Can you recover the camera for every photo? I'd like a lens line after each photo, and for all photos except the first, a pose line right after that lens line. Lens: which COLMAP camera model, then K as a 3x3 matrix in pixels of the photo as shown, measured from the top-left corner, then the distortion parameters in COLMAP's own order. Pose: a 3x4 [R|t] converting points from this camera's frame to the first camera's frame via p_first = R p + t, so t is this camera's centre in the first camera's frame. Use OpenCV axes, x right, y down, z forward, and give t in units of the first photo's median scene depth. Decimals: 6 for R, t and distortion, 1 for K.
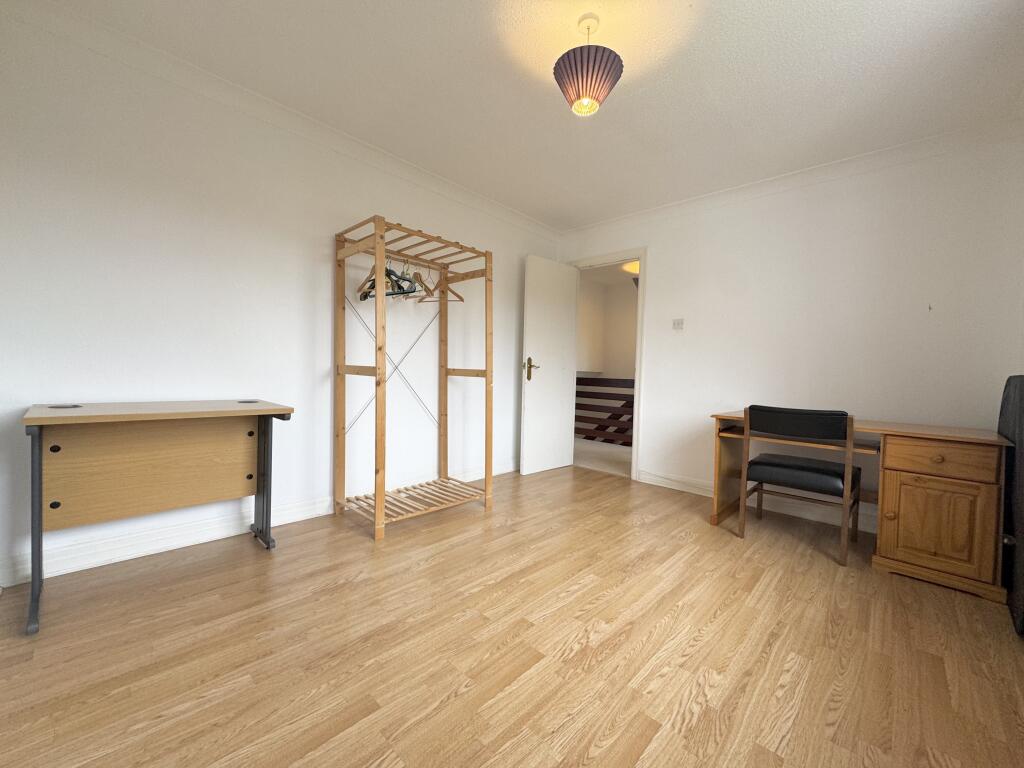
lens RADIAL K [[410.8, 0, 515.4], [0, 410.8, 383.8], [0, 0, 1]] dist [-0.006169, 0.000887]
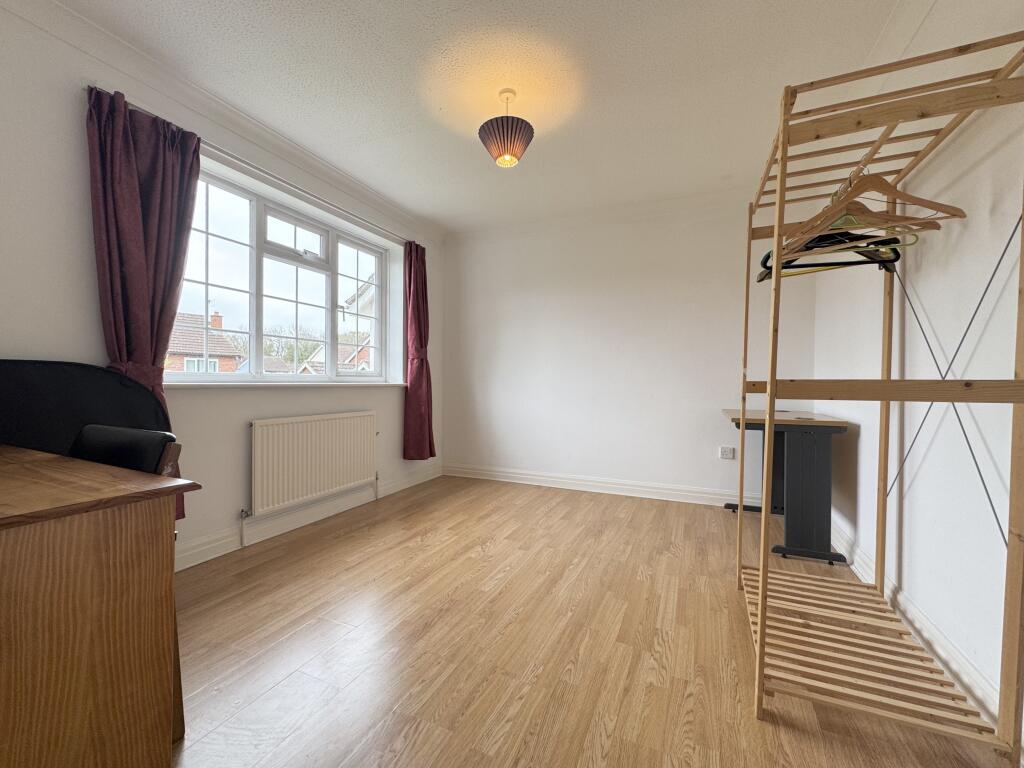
lens RADIAL K [[410.8, 0, 511.0], [0, 410.8, 386.8], [0, 0, 1]] dist [-0.006169, 0.000887]
pose [[-0.945410, -0.036058, -0.323881, 0.563769], [-0.048611, 0.998344, 0.030749, -0.048360], [0.322236, 0.044815, -0.945598, 2.328107]]
